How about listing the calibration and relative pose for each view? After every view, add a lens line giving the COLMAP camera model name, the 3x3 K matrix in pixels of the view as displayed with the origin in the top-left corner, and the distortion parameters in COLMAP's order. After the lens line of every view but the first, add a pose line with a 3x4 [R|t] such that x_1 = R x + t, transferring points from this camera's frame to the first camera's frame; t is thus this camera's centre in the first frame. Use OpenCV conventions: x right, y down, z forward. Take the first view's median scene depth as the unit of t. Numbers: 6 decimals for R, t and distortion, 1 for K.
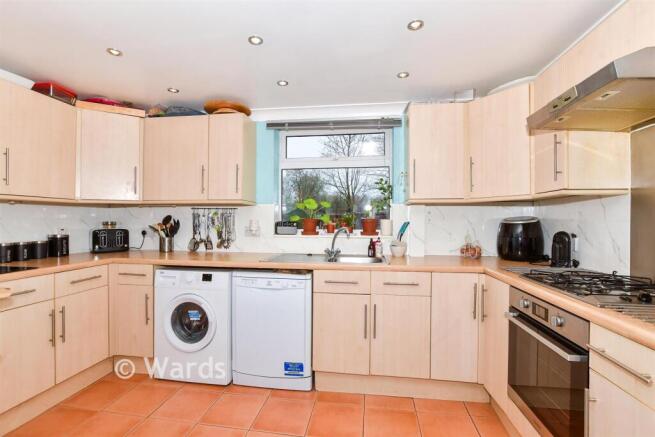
lens RADIAL K [[310.9, 0, 325.8], [0, 310.9, 217.6], [0, 0, 1]] dist [-0.017820, -0.000175]
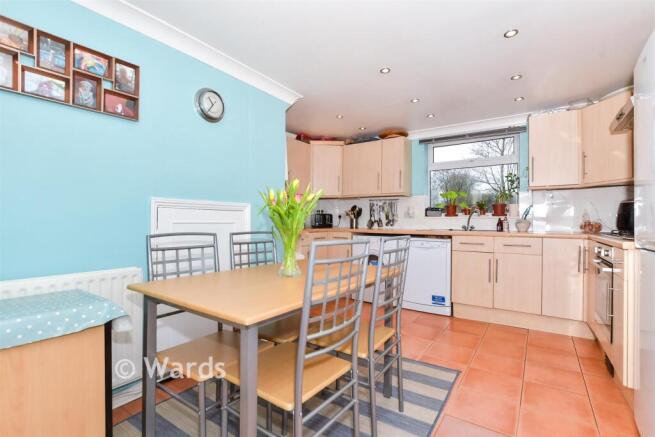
lens RADIAL K [[310.9, 0, 324.9], [0, 310.9, 218.8], [0, 0, 1]] dist [-0.017820, -0.000175]
pose [[0.893767, -0.002236, -0.448526, 0.070027], [0.000951, 0.999995, -0.003089, 0.073496], [0.448531, 0.002334, 0.893764, -0.525461]]
